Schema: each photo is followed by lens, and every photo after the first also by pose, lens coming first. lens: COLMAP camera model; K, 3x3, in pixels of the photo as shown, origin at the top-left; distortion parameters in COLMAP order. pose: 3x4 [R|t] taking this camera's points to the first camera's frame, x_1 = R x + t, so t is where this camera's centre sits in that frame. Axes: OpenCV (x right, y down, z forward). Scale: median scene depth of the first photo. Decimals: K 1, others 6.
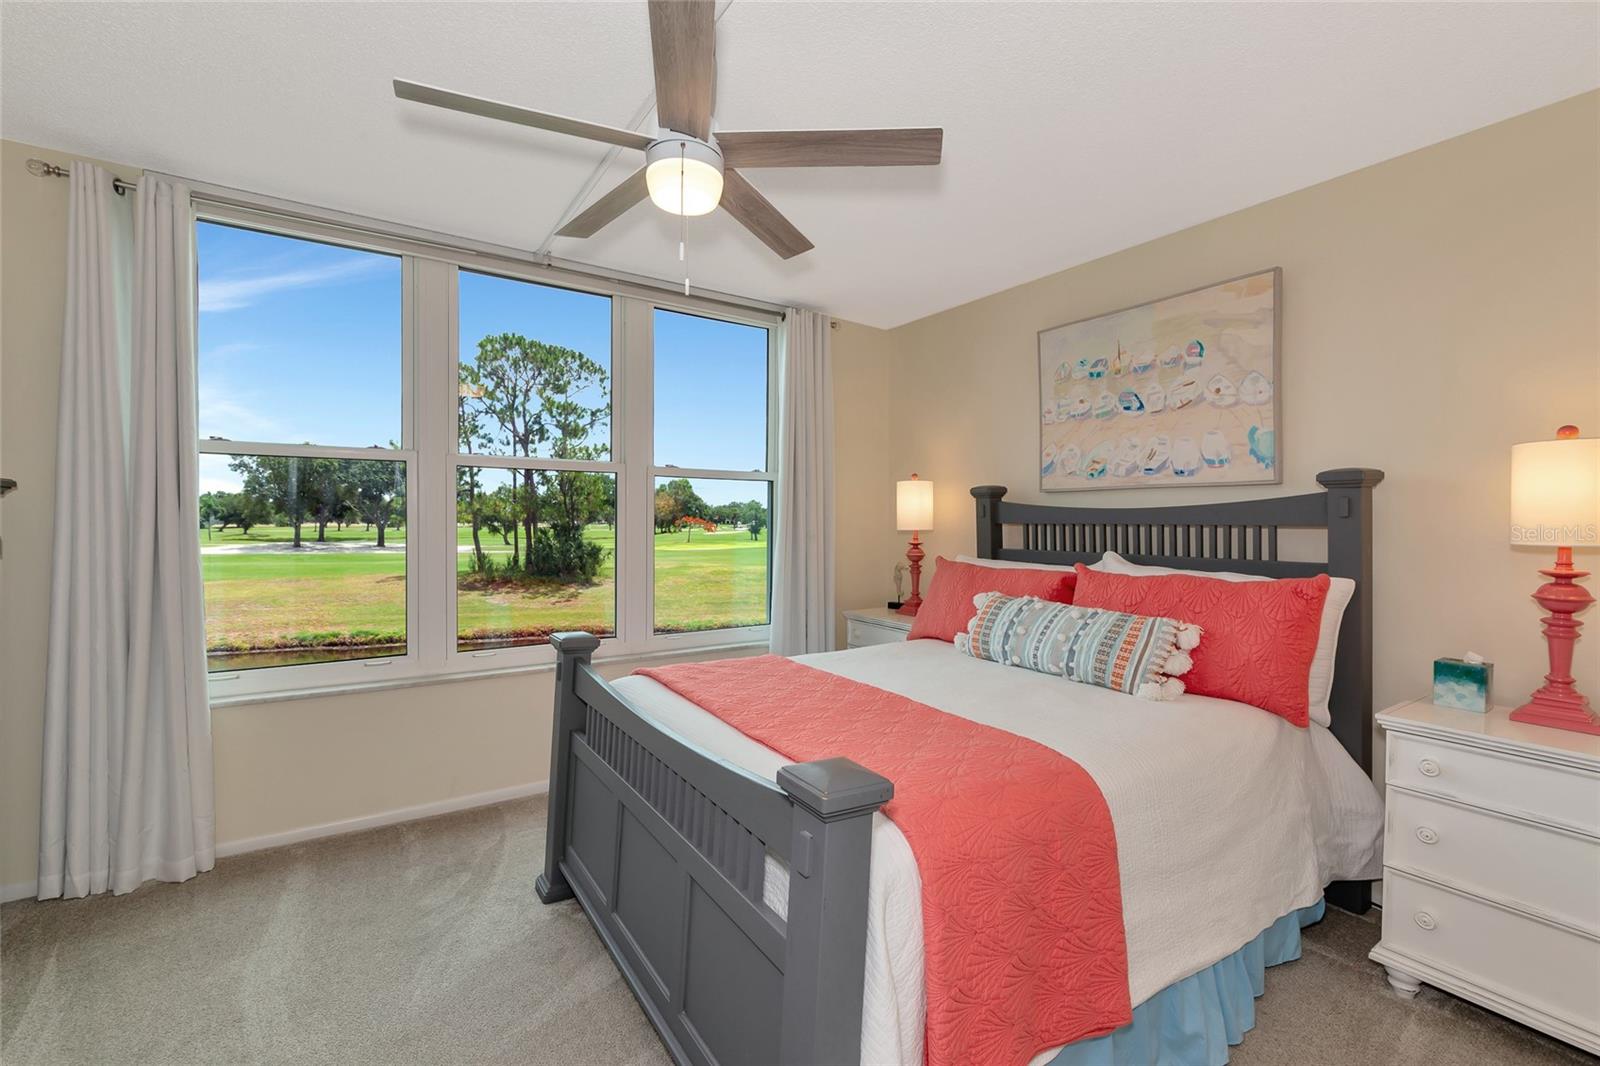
lens RADIAL K [[680.9, 0, 794.5], [0, 680.9, 528.6], [0, 0, 1]] dist [-0.004627, -0.000042]
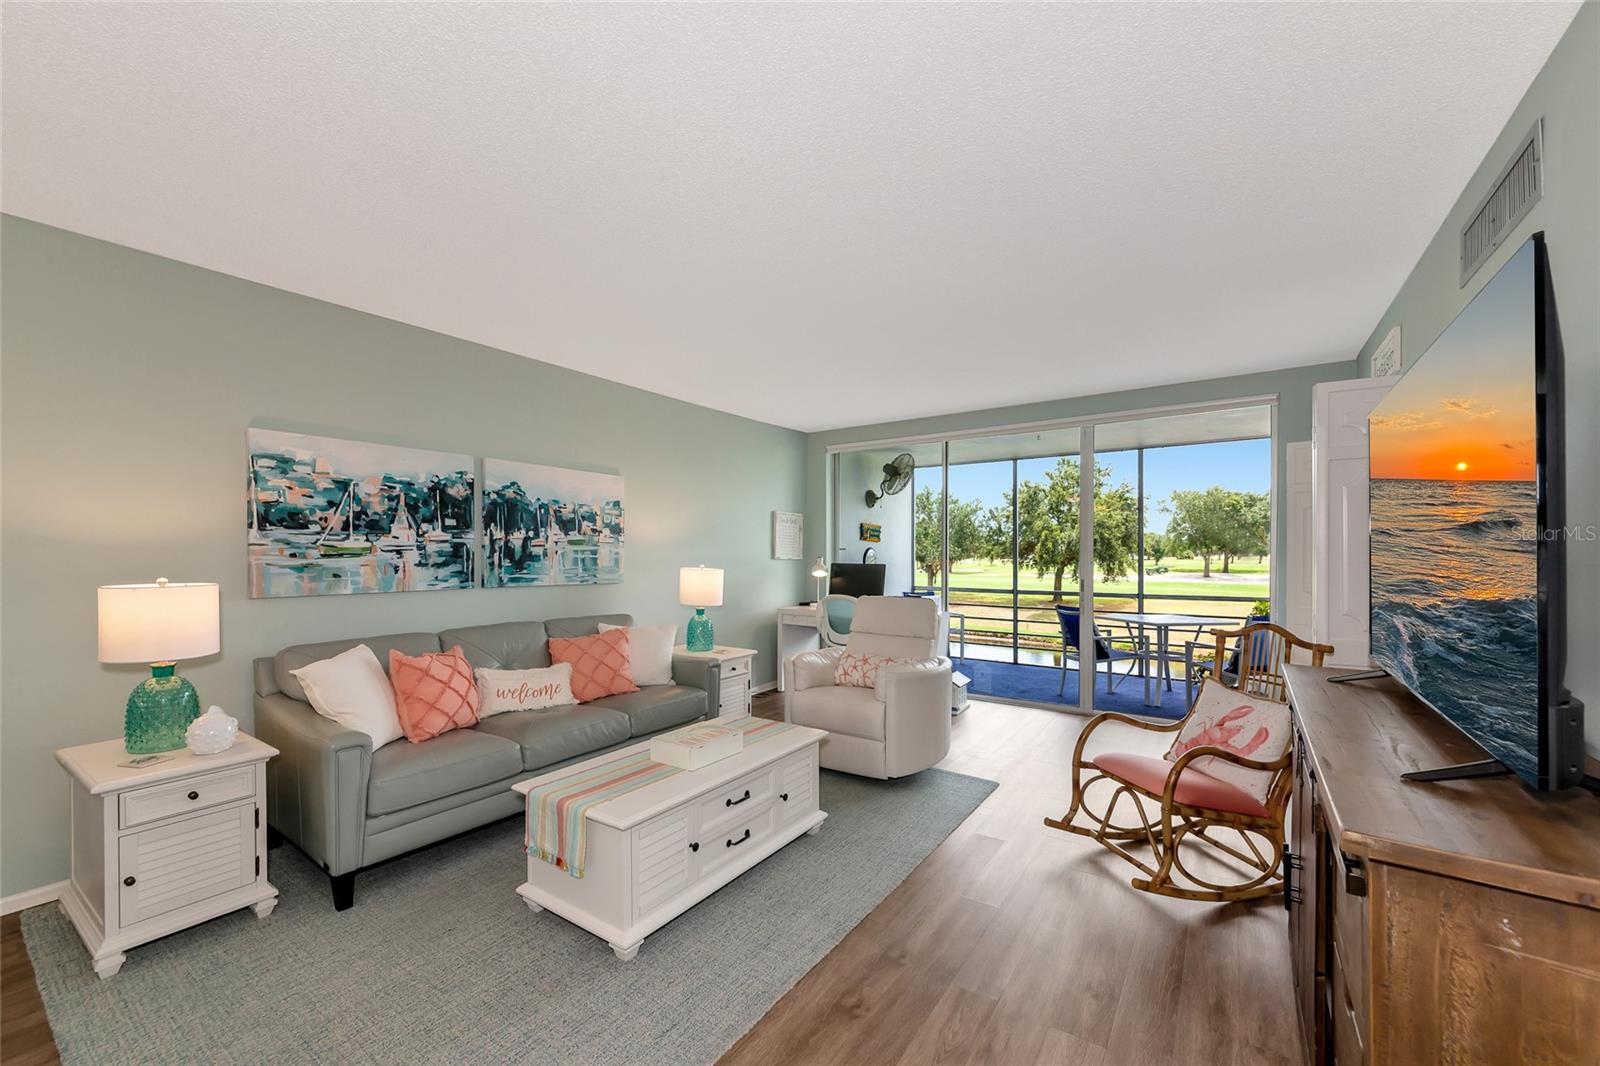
lens RADIAL K [[637.5, 0, 799.8], [0, 637.5, 553.3], [0, 0, 1]] dist [-0.005926, -0.000103]
pose [[0.375525, -0.003764, -0.926805, -0.008937], [-0.007930, 0.999942, -0.007275, 0.005336], [0.926778, 0.010081, 0.375473, -1.213295]]
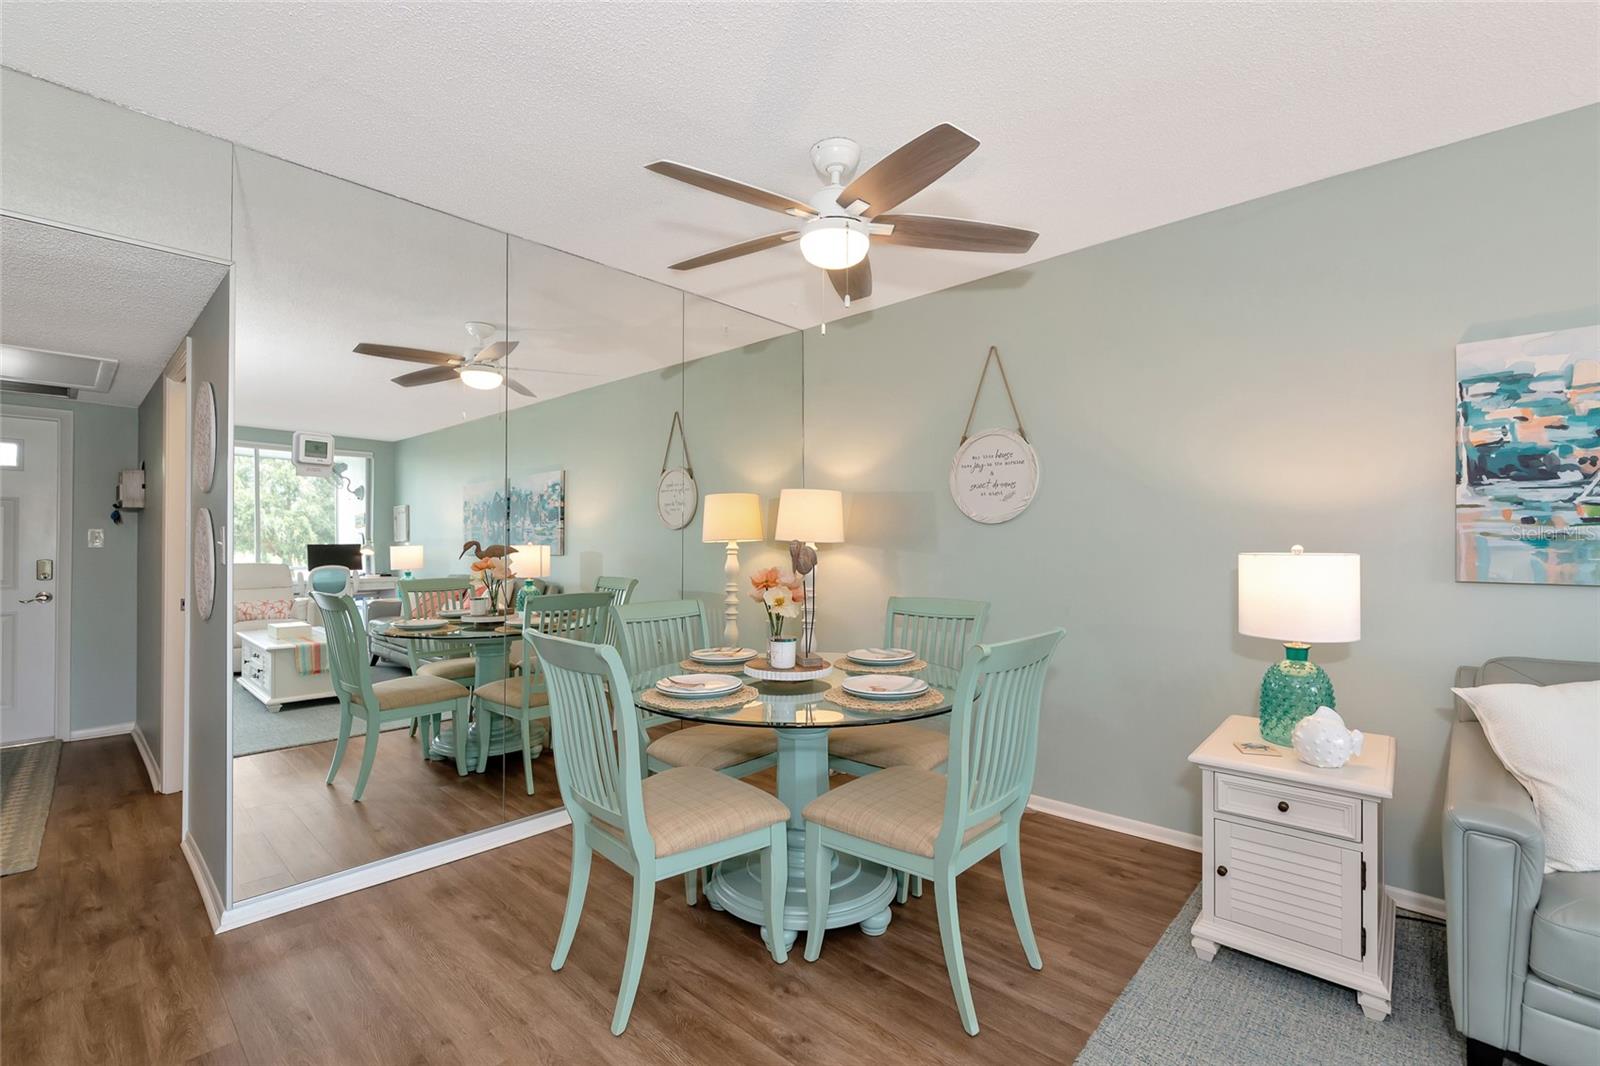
lens RADIAL K [[702.7, 0, 801.3], [0, 702.7, 546.9], [0, 0, 1]] dist [-0.009052, 0.004743]
pose [[-0.969351, -0.012886, -0.245343, -0.301492], [-0.015512, 0.999841, 0.008771, 0.036565], [0.245191, 0.012308, -0.969397, -1.075898]]
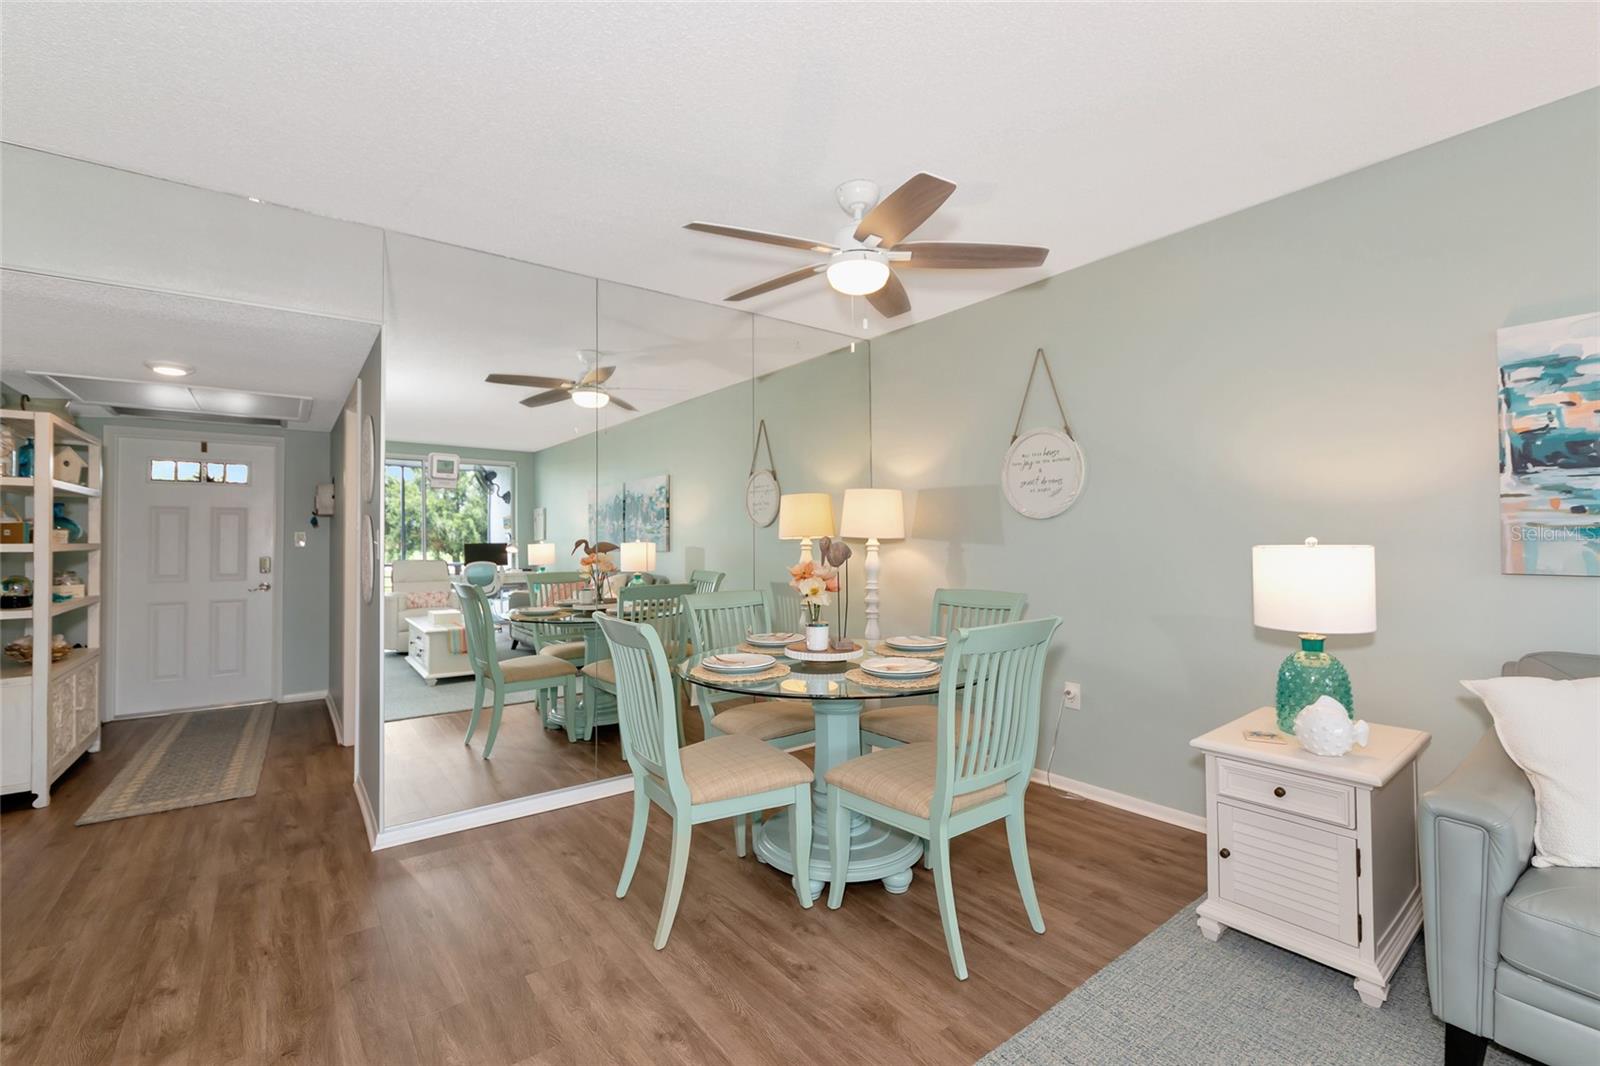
lens RADIAL K [[702.7, 0, 804.7], [0, 702.7, 533.0], [0, 0, 1]] dist [-0.009052, 0.004743]
pose [[-0.997330, -0.008305, -0.072553, -0.386247], [-0.008008, 0.999958, -0.004382, 0.036150], [0.072586, -0.003790, -0.997355, -0.970845]]
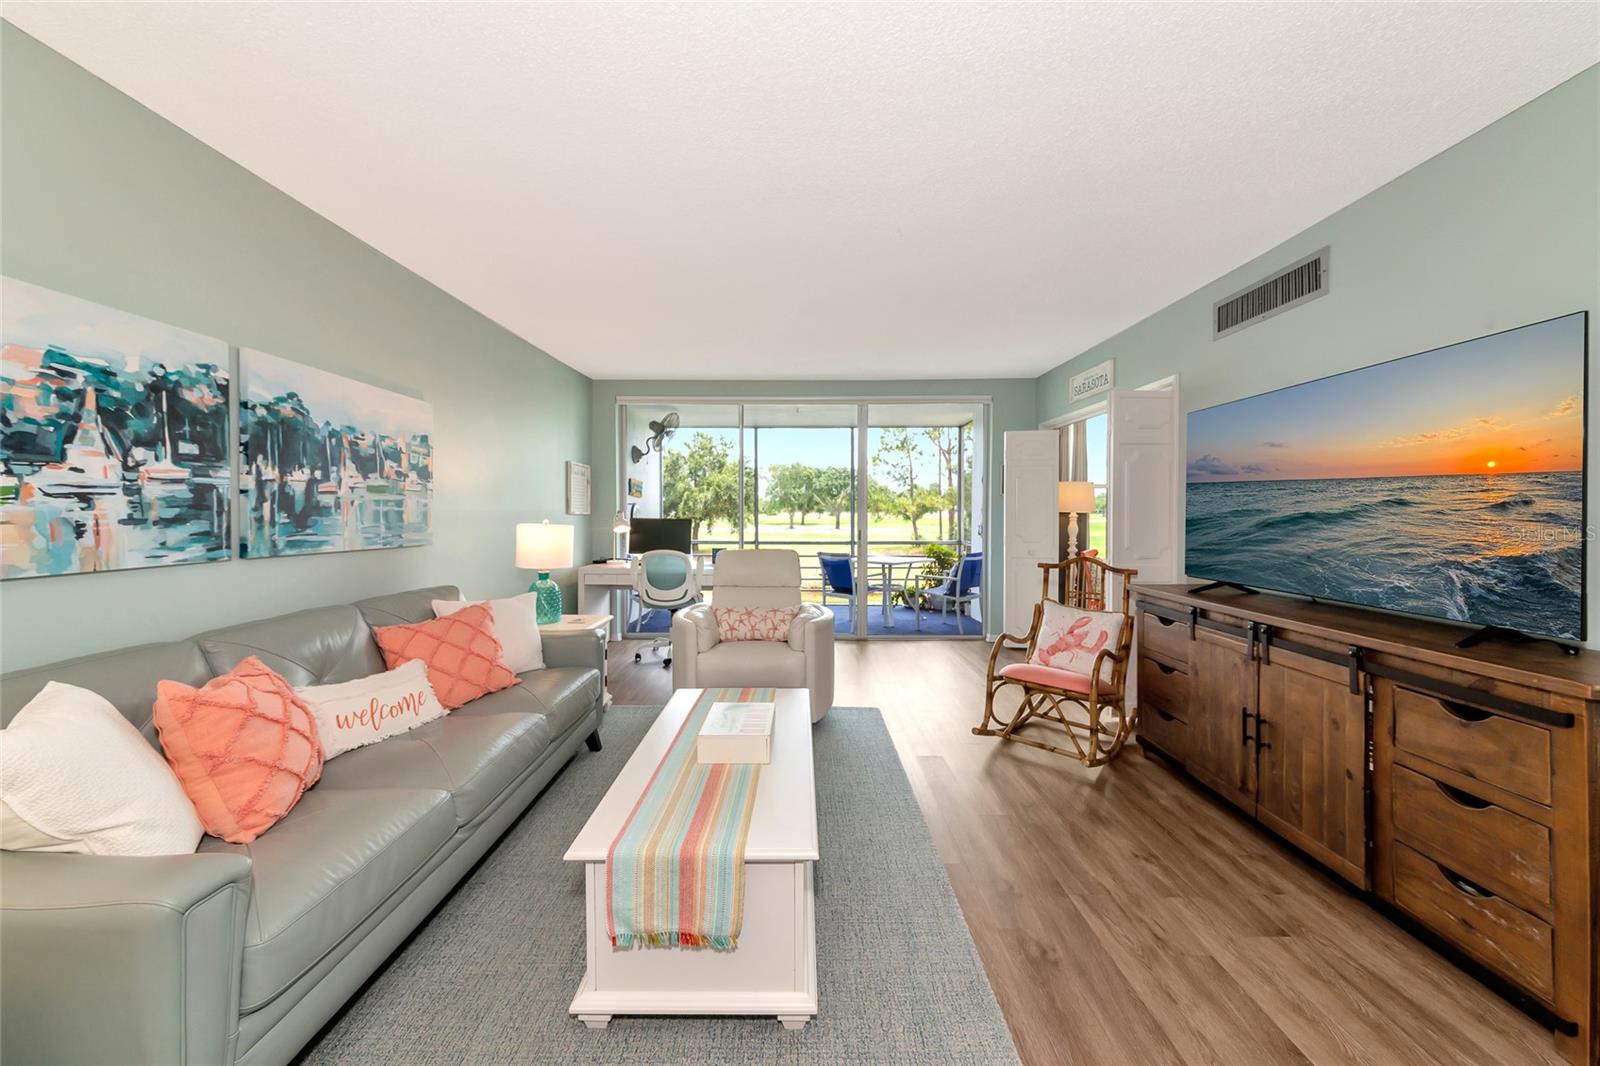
lens RADIAL K [[566.3, 0, 798.9], [0, 566.3, 519.2], [0, 0, 1]] dist [-0.001317, 0.001923]
pose [[0.833867, 0.005351, -0.551939, -0.420648], [-0.003923, 0.999985, 0.003769, 0.015039], [0.551951, -0.000978, 0.833876, -1.493613]]
